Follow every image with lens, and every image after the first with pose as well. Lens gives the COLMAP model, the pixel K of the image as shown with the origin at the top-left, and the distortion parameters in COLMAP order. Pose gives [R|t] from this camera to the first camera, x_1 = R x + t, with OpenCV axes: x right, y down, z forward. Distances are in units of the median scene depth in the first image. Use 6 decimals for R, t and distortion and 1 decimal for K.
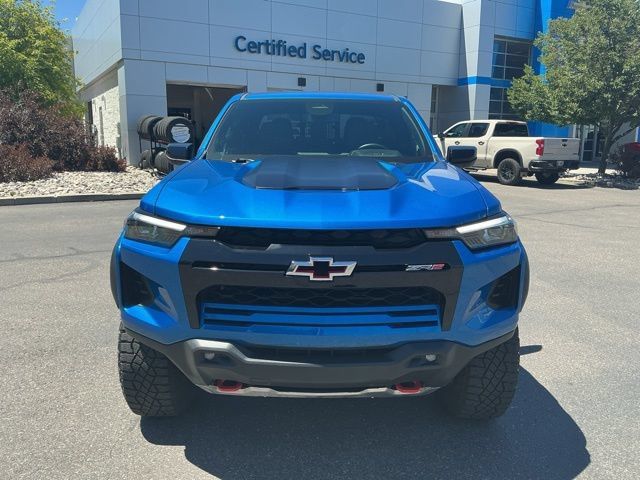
lens RADIAL K [[538.5, 0, 321.4], [0, 538.5, 241.6], [0, 0, 1]] dist [0.042735, -0.096826]
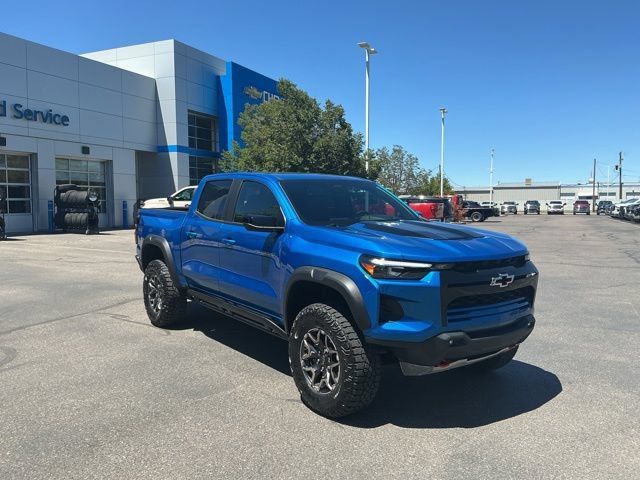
lens RADIAL K [[538.5, 0, 316.6], [0, 538.5, 240.7], [0, 0, 1]] dist [0.042735, -0.096826]
pose [[0.800145, -0.052189, 0.597532, -0.161828], [0.118754, 0.990271, -0.072530, -0.002562], [-0.587934, 0.128994, 0.798558, -0.011471]]
